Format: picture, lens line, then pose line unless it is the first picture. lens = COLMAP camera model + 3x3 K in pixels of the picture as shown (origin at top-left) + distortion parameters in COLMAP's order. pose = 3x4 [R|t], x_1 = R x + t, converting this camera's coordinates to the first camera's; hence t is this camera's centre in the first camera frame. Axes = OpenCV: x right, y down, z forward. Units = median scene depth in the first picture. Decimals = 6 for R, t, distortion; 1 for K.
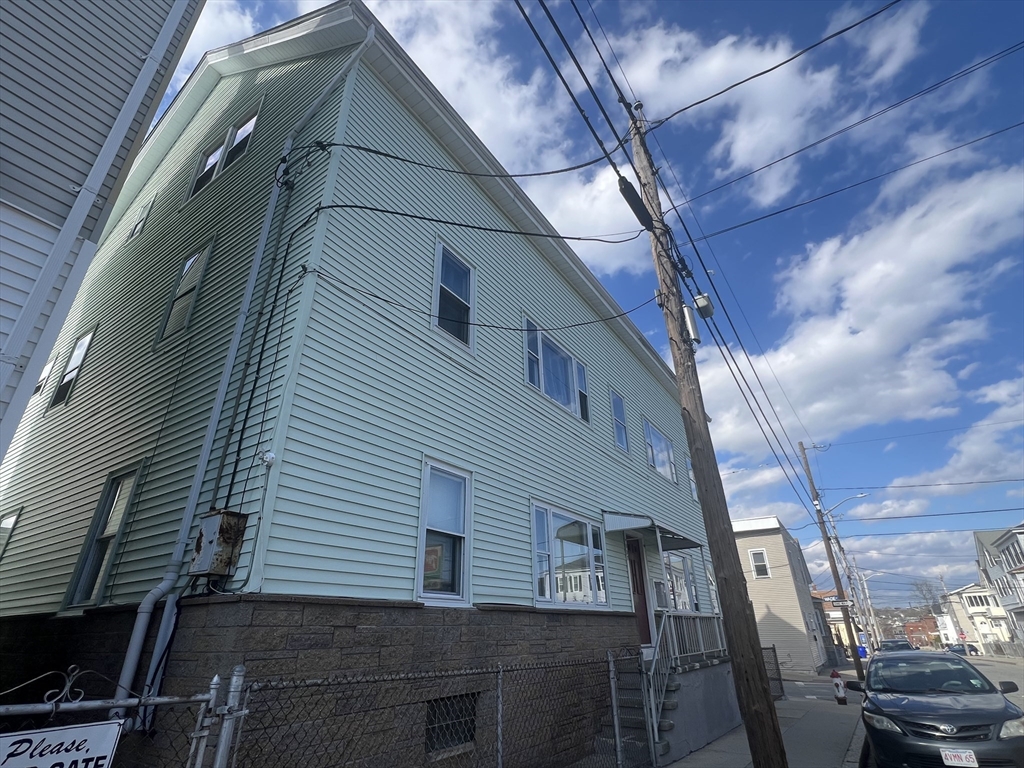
lens RADIAL K [[498.9, 0, 510.5], [0, 498.9, 391.5], [0, 0, 1]] dist [0.001918, -0.000102]
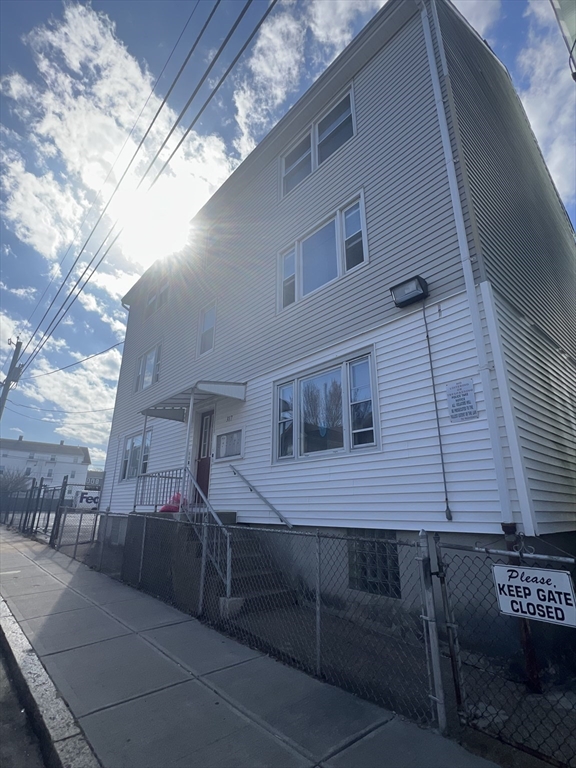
lens RADIAL K [[379.2, 0, 288.0], [0, 379.2, 384.0], [0, 0, 1]] dist [0.022100, 0.000114]
pose [[-0.247384, -0.288828, -0.924867, 0.261773], [0.423527, 0.826282, -0.371326, 0.118351], [0.871450, -0.483567, -0.082083, 0.275201]]
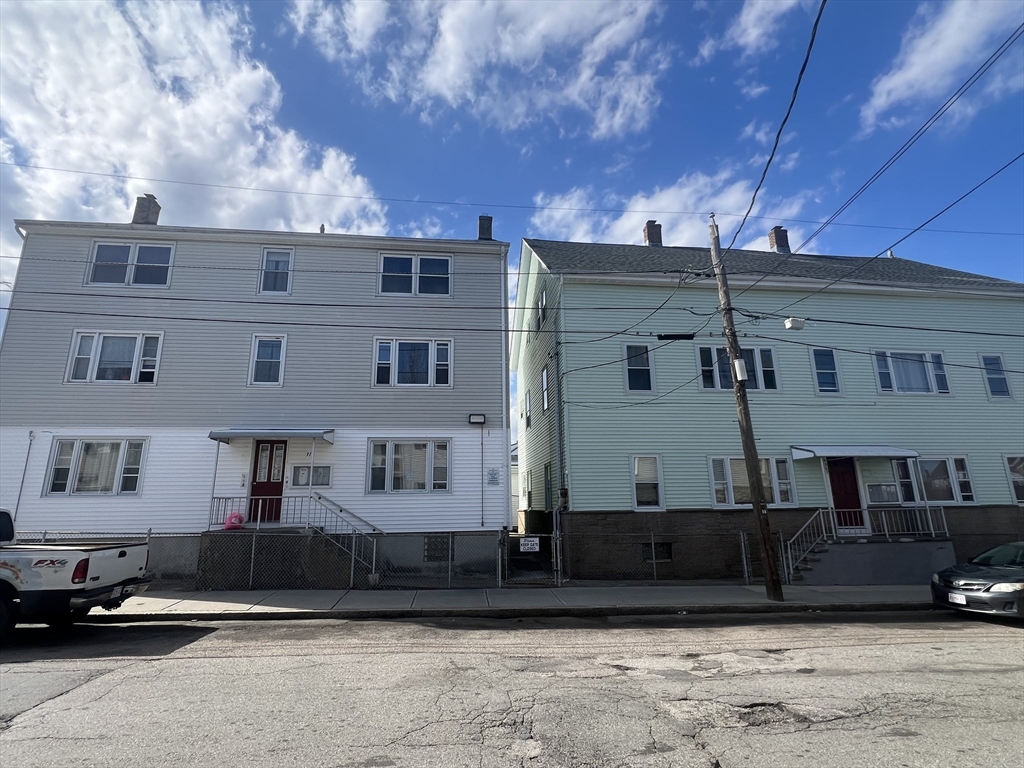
lens RADIAL K [[498.9, 0, 510.5], [0, 498.9, 391.5], [0, 0, 1]] dist [0.001918, -0.000102]
pose [[0.649439, -0.164629, -0.742379, 1.507690], [0.333184, 0.939184, 0.083200, -0.639376], [0.683533, -0.301382, 0.664794, -1.076140]]
